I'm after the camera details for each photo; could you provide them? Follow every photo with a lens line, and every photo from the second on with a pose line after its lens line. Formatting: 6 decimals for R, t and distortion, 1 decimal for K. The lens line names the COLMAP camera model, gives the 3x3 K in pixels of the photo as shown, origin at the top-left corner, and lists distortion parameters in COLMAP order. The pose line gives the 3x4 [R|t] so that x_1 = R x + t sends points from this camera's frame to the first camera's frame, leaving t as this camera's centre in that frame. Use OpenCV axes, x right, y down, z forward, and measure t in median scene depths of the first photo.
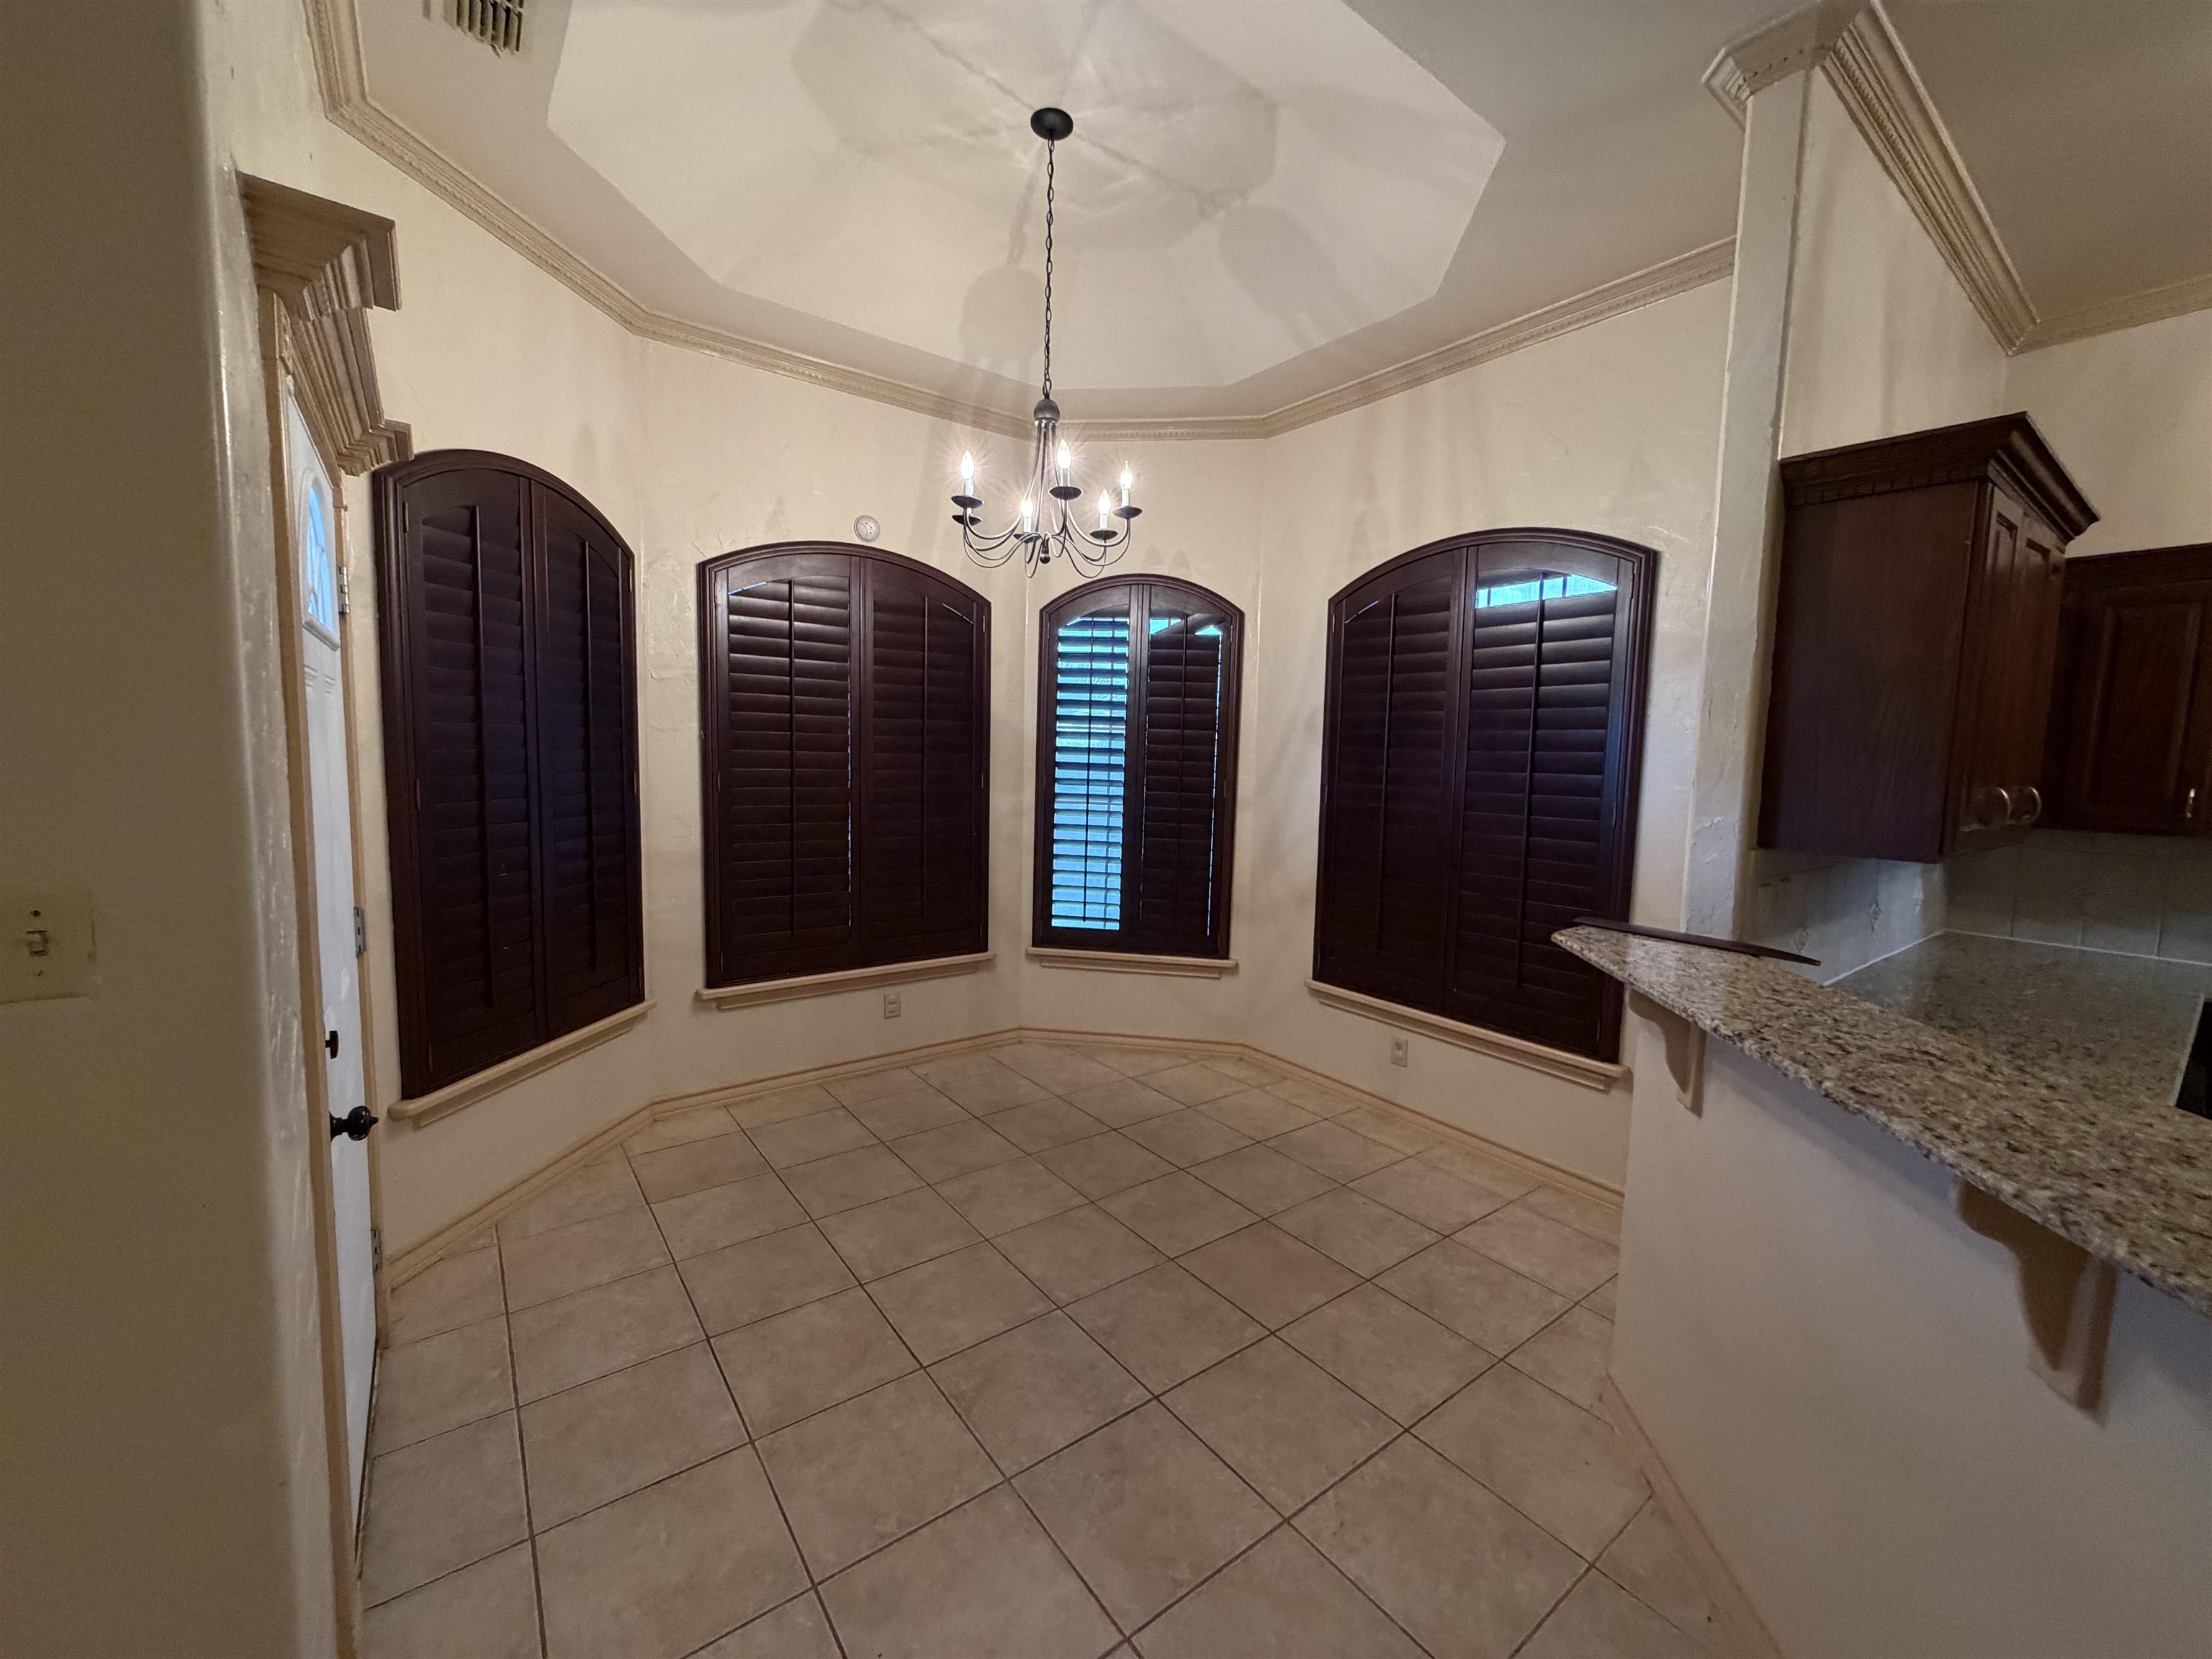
lens RADIAL K [[891.2, 0, 1116.3], [0, 891.2, 831.9], [0, 0, 1]] dist [0.009216, 0.000014]
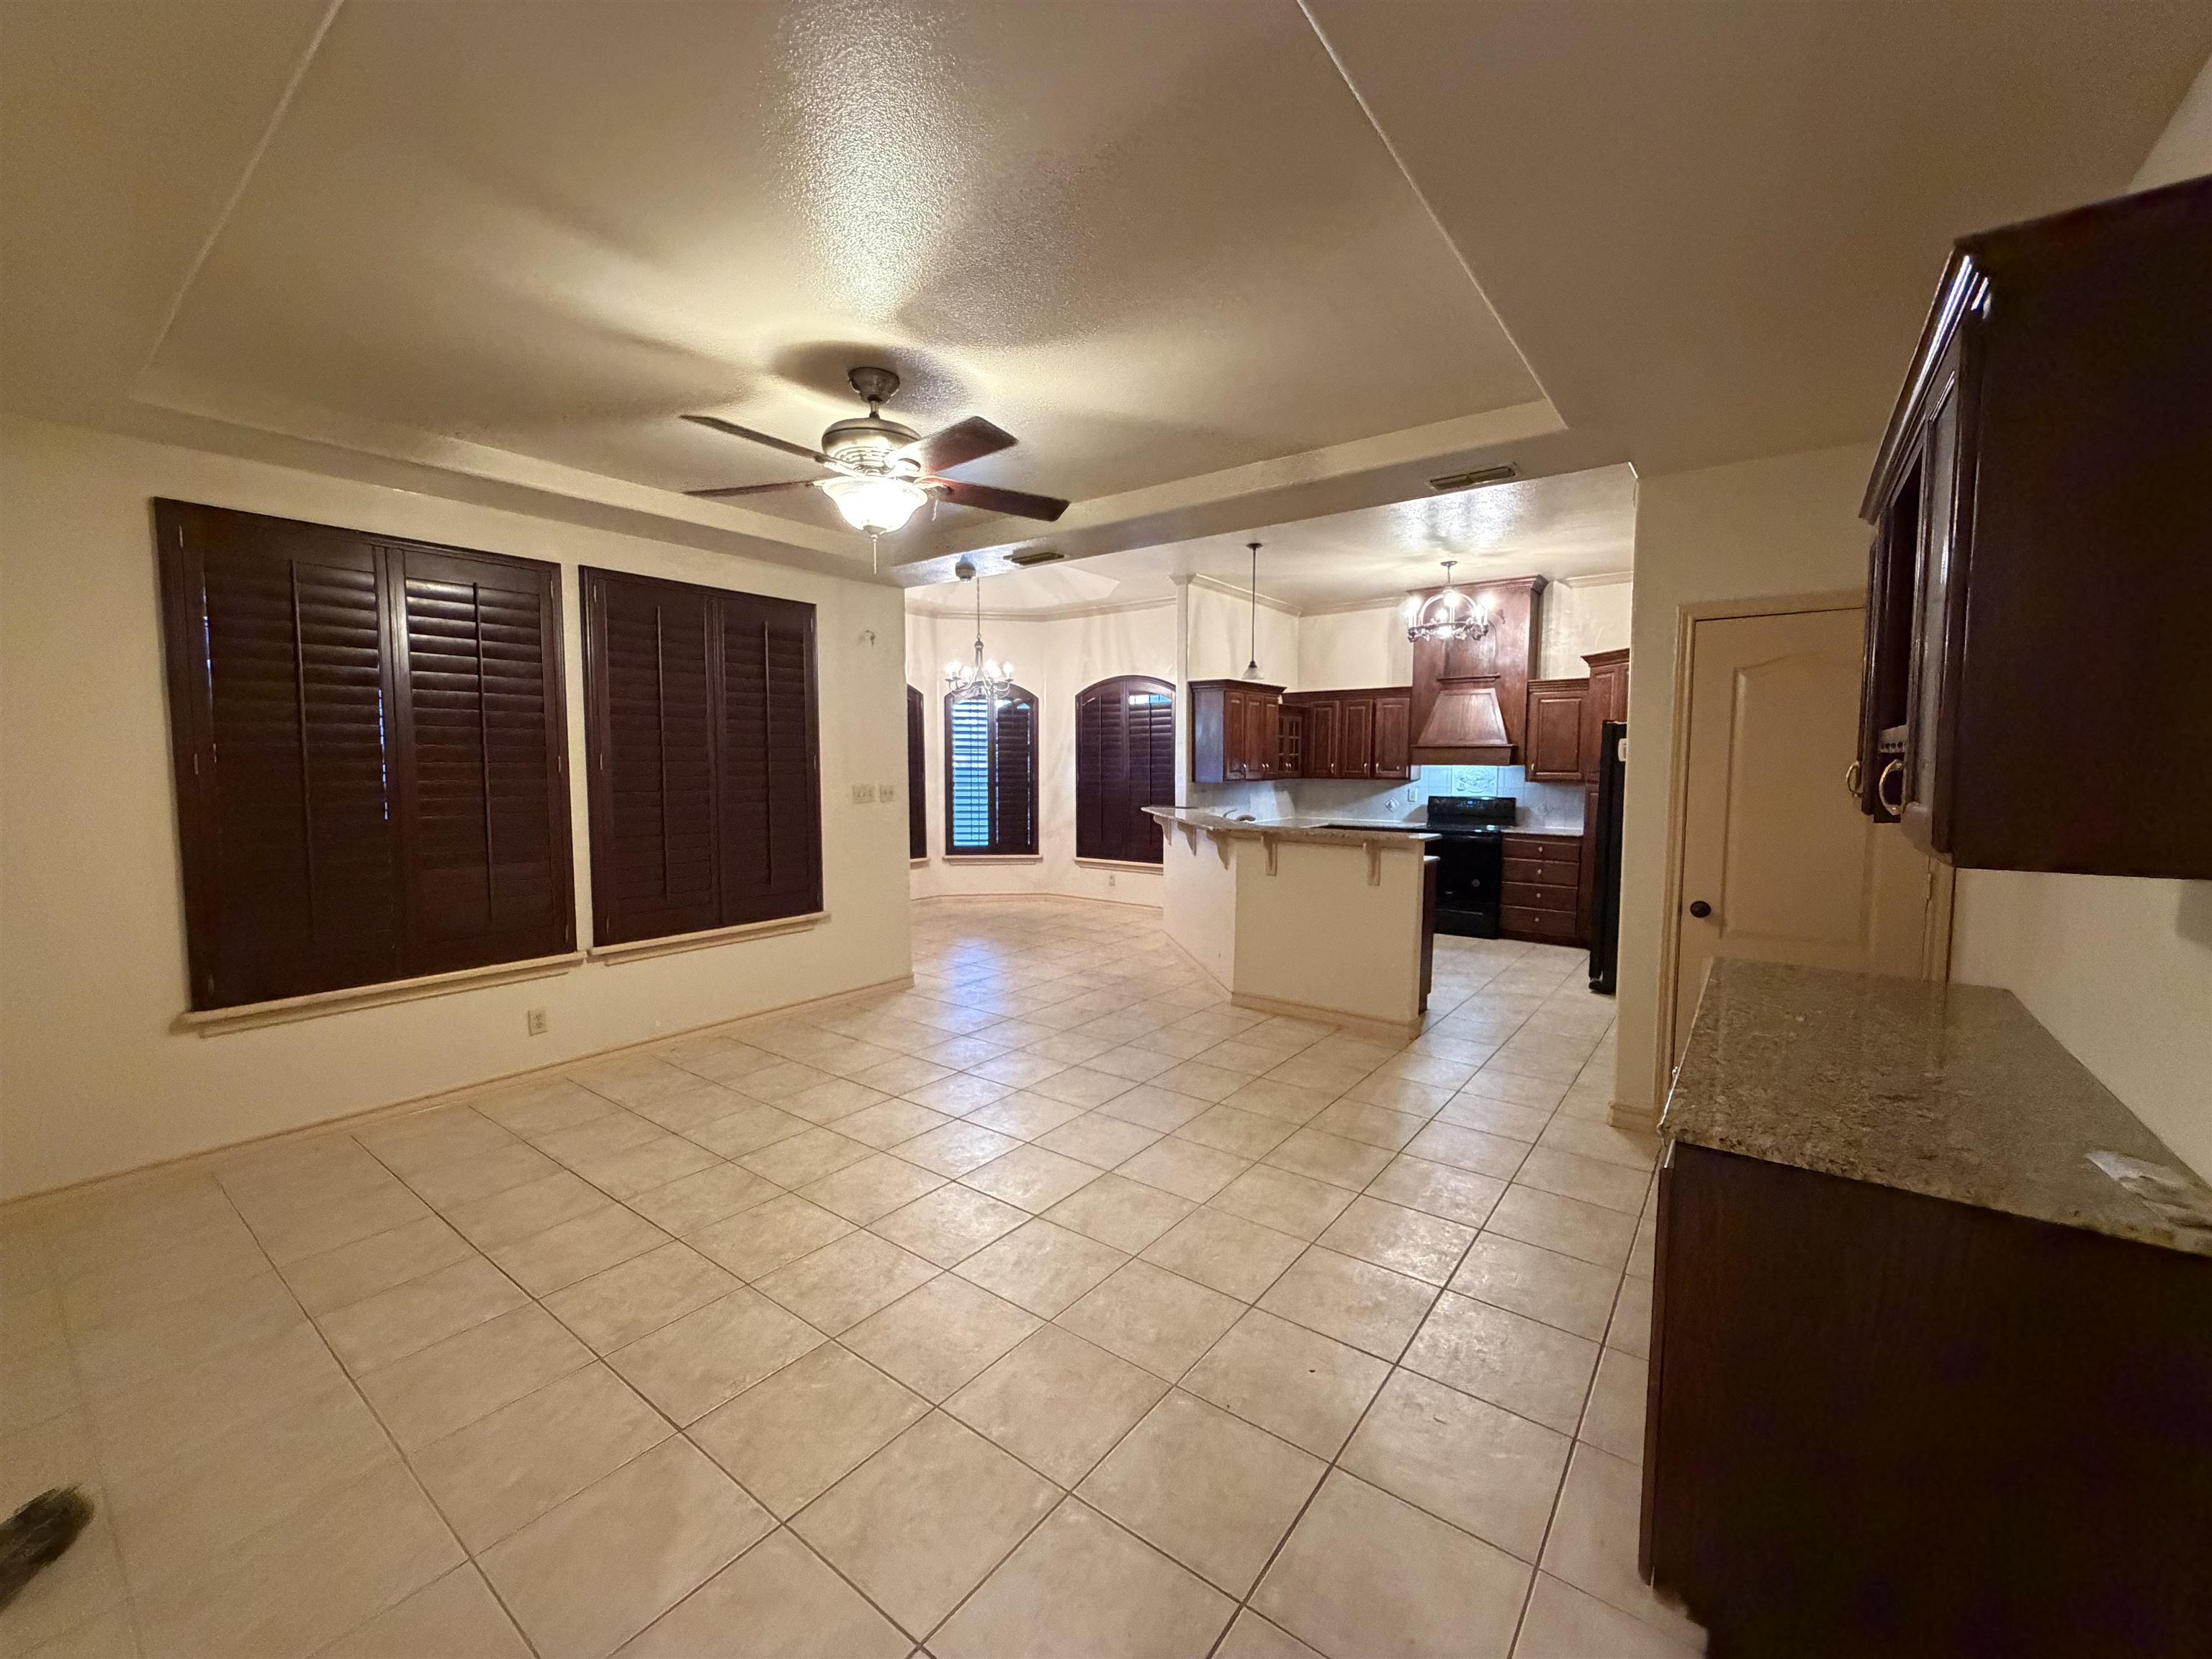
lens RADIAL K [[891.2, 0, 1100.1], [0, 891.2, 828.6], [0, 0, 1]] dist [0.009216, 0.000014]
pose [[0.966004, -0.043299, 0.254877, -0.328238], [0.047766, 0.998794, -0.011358, 0.128634], [-0.254078, 0.023146, 0.966907, -1.346350]]
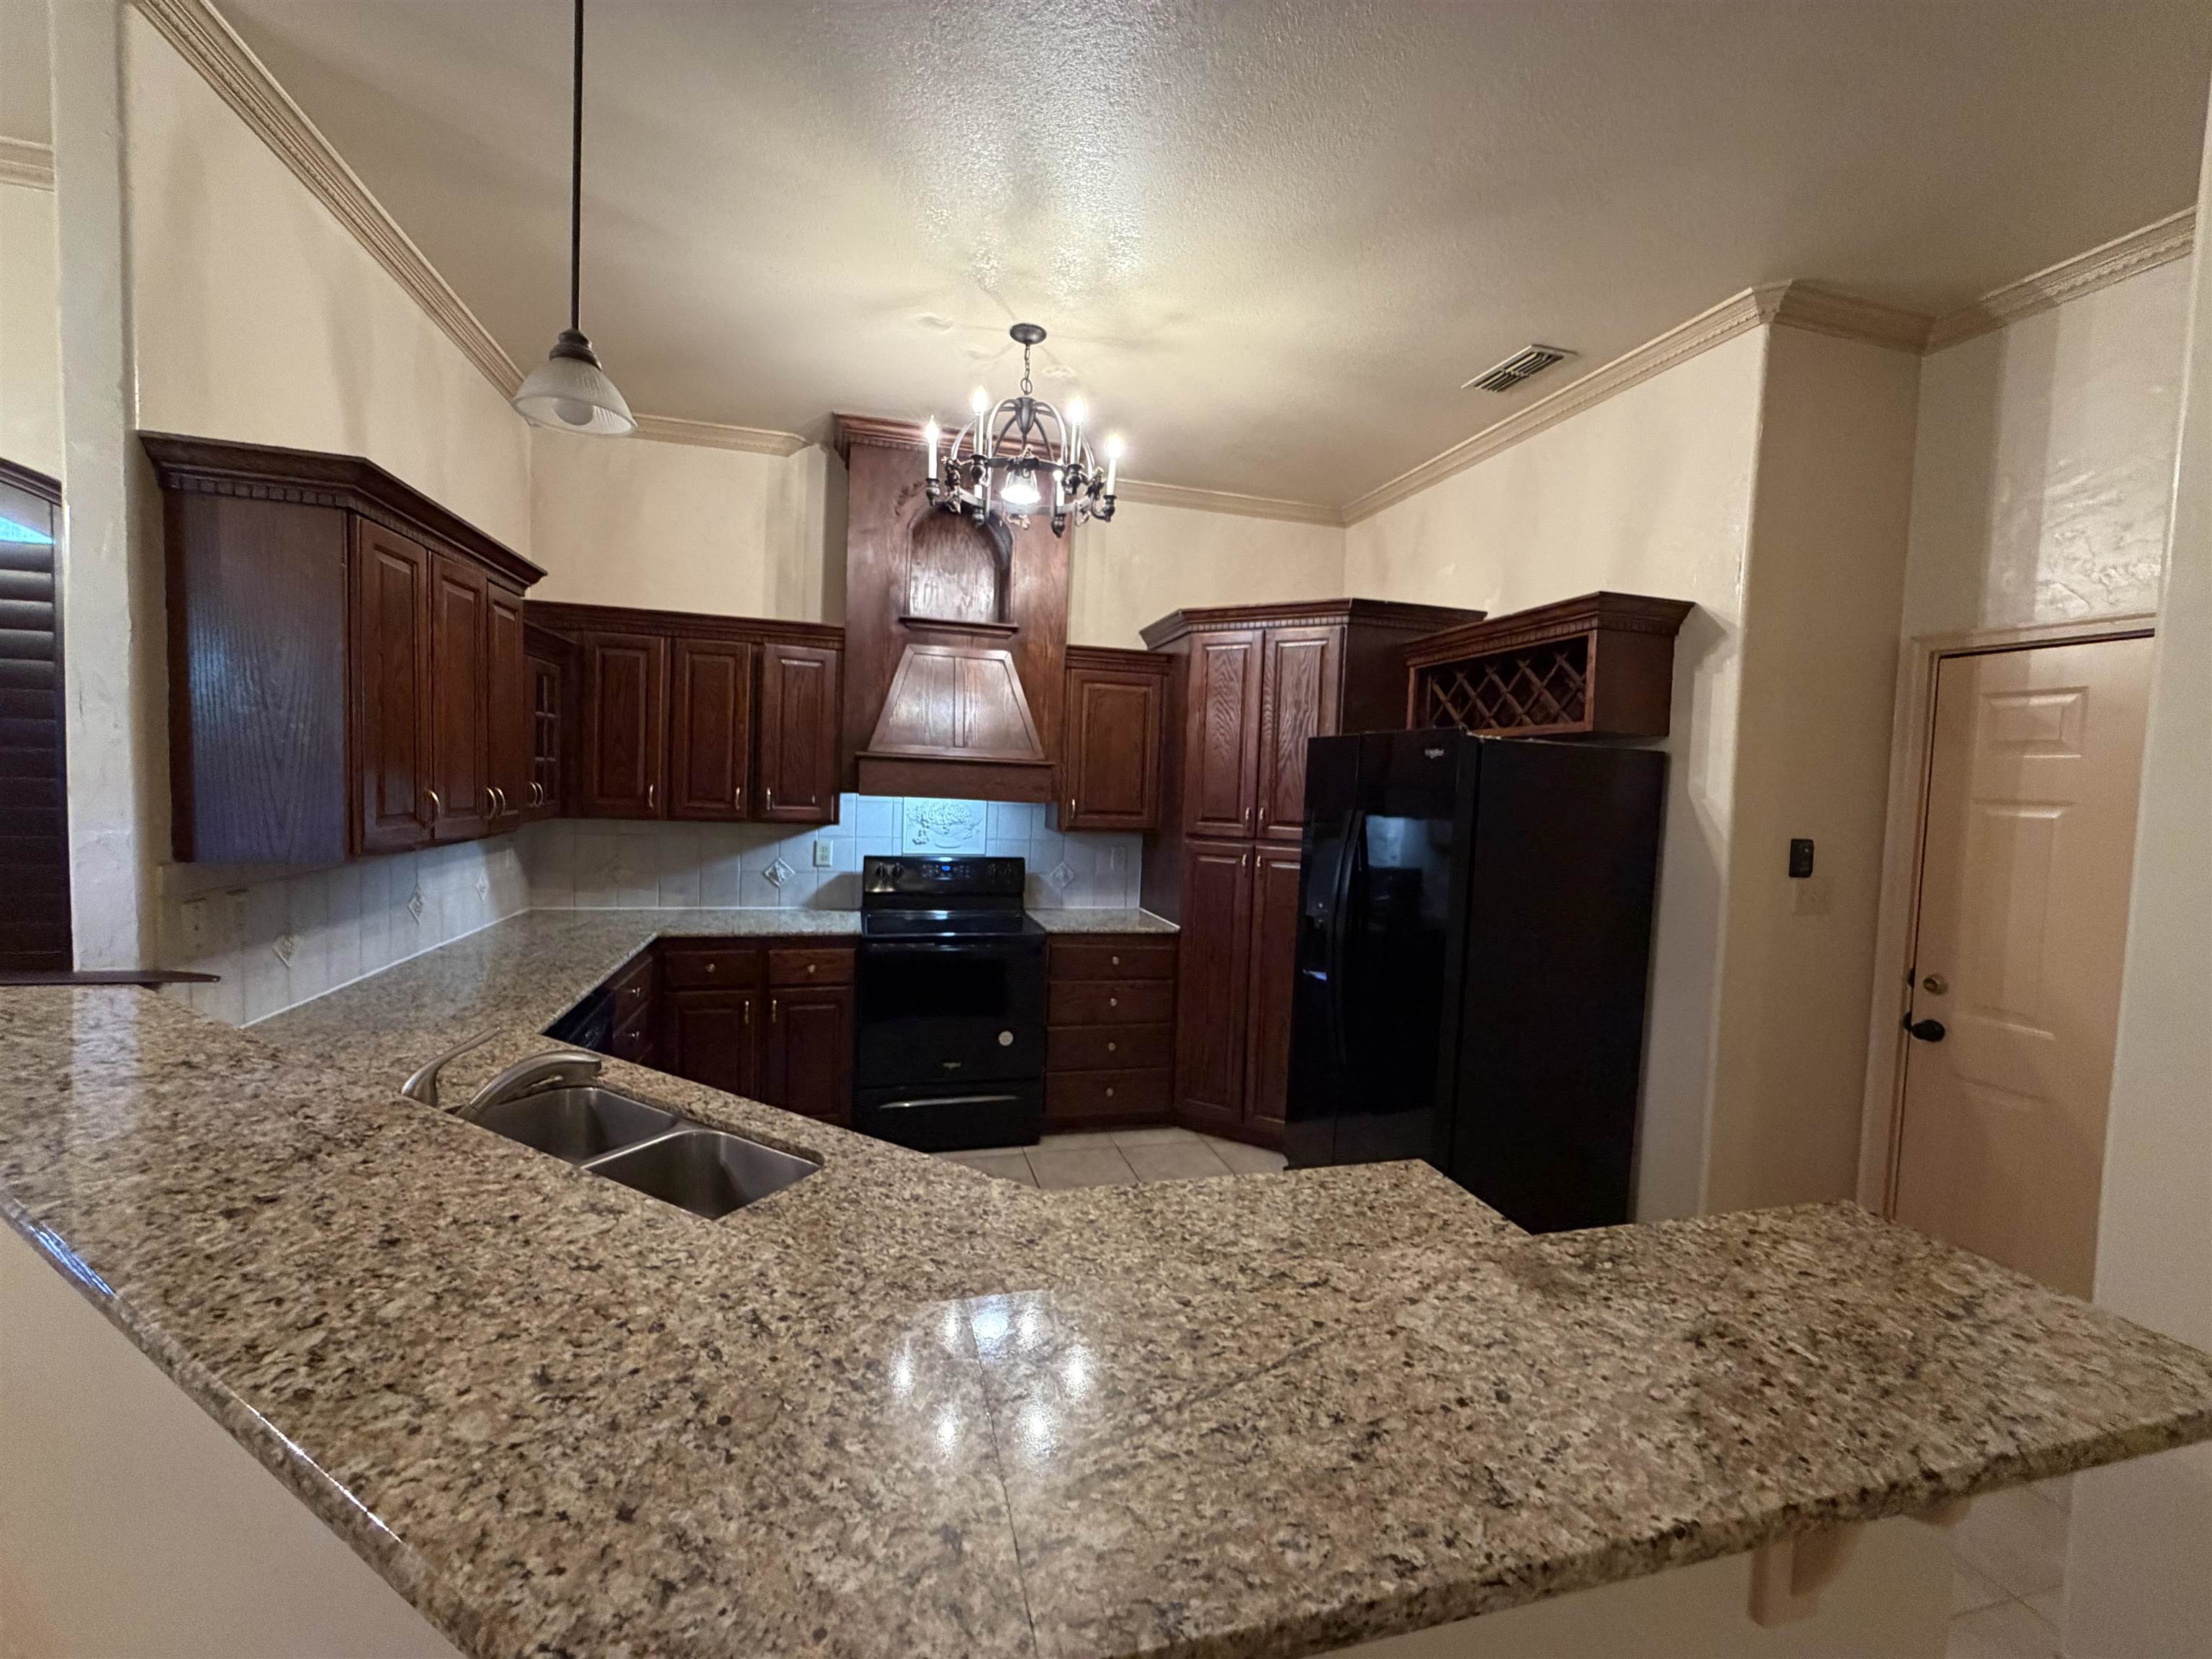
lens RADIAL K [[891.2, 0, 1102.2], [0, 891.2, 825.0], [0, 0, 1]] dist [0.009216, 0.000014]
pose [[0.383571, -0.057007, 0.921750, 0.131239], [0.057451, 0.997633, 0.037793, 0.000669], [-0.921723, 0.038460, 0.385938, -0.116295]]
